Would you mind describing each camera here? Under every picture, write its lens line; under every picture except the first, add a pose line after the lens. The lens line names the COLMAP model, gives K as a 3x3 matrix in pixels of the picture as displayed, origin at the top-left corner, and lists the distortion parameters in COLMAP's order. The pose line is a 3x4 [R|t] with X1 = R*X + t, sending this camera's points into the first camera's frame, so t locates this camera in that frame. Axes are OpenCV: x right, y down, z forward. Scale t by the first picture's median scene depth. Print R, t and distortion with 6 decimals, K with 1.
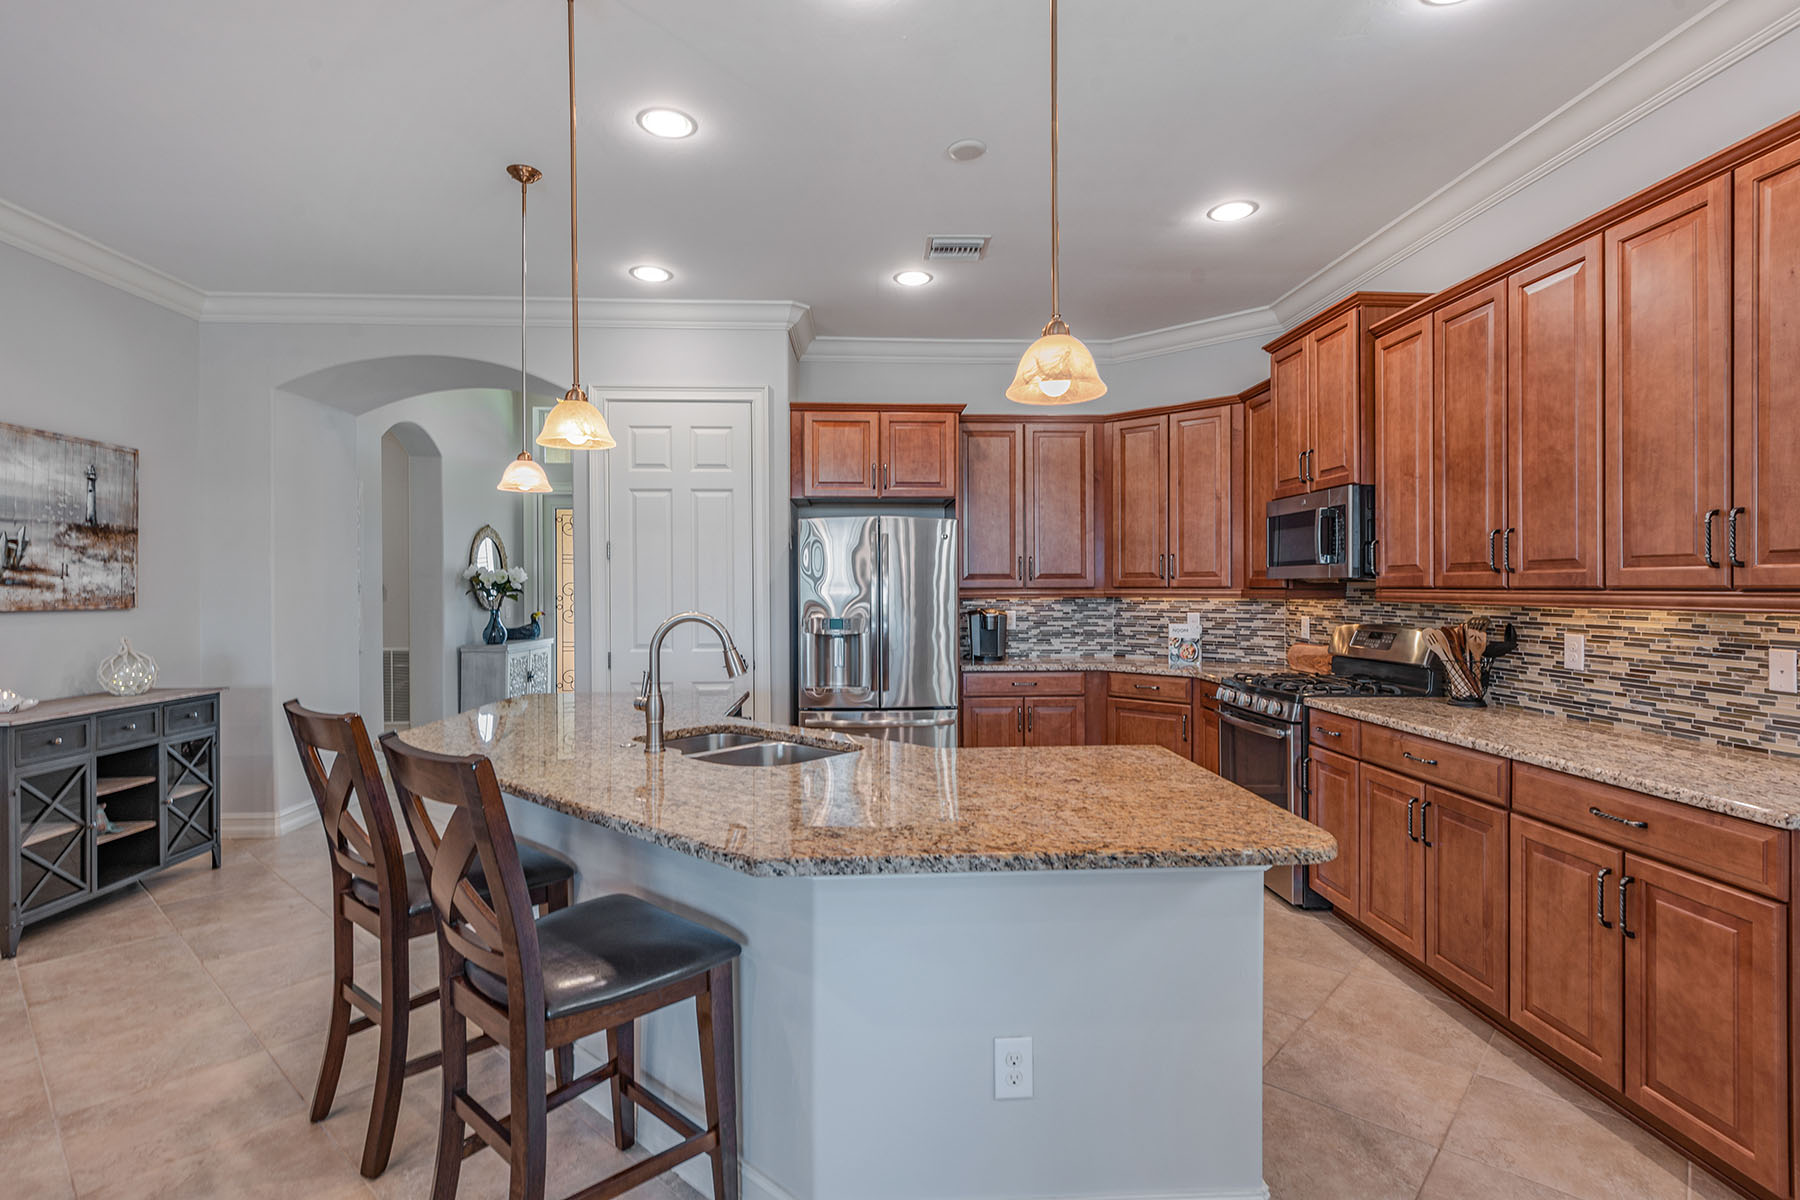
lens RADIAL K [[883.7, 0, 897.2], [0, 883.7, 592.8], [0, 0, 1]] dist [0.002831, -0.003434]
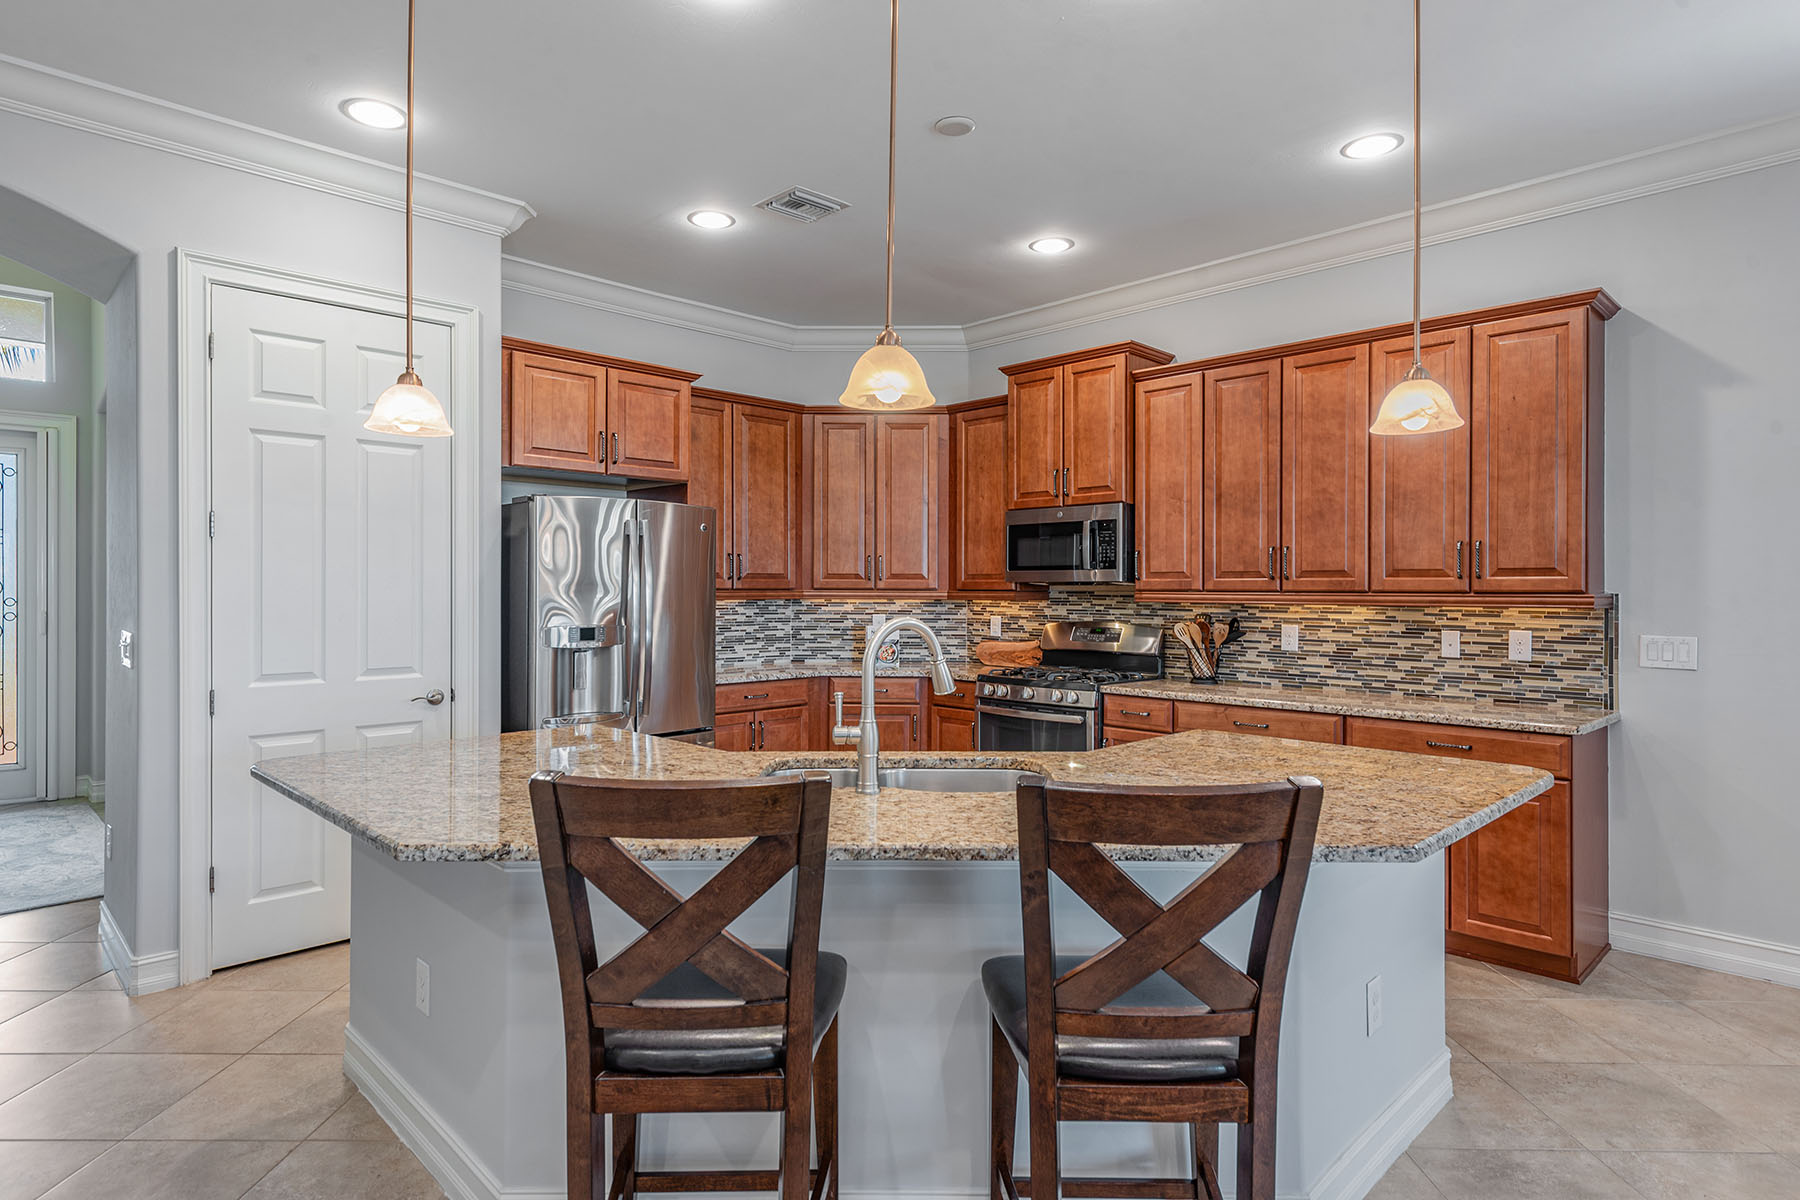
lens RADIAL K [[978.8, 0, 904.6], [0, 978.8, 592.7], [0, 0, 1]] dist [0.007088, -0.001419]
pose [[0.743410, 0.003010, 0.668830, -0.571333], [-0.001287, 0.999994, -0.003070, 0.001896], [-0.668835, 0.001421, 0.743409, 0.224145]]
